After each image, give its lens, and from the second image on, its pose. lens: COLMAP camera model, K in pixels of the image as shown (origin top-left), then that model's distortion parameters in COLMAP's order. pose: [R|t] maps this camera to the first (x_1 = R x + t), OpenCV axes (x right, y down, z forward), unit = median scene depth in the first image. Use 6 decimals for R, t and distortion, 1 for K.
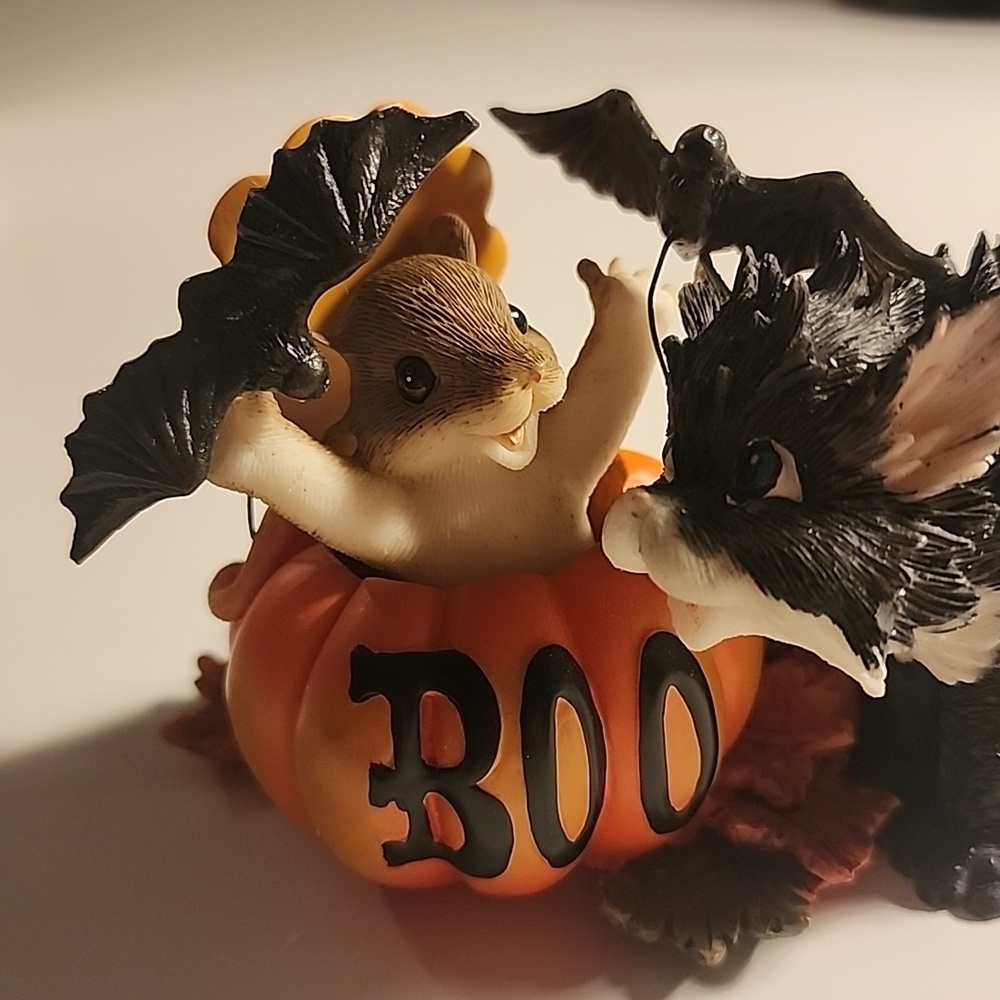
lens RADIAL K [[1597.8, 0, 502.4], [0, 1597.8, 528.2], [0, 0, 1]] dist [0.199989, -1.007760]
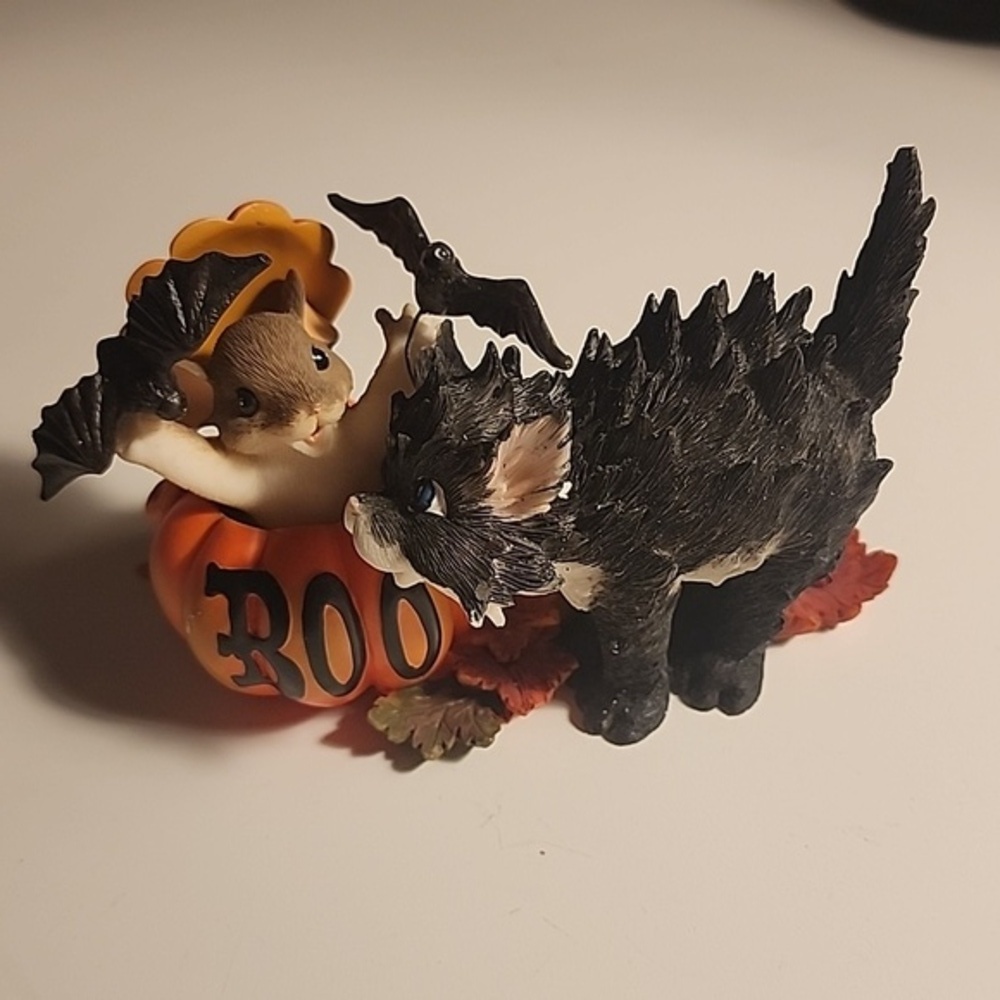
lens RADIAL K [[1597.8, 0, 502.4], [0, 1597.8, 528.2], [0, 0, 1]] dist [0.199989, -1.007760]
pose [[0.989019, 0.074436, -0.127674, 0.423142], [-0.045089, 0.974687, 0.218980, -0.343009], [0.140743, -0.210819, 0.967340, -0.551276]]
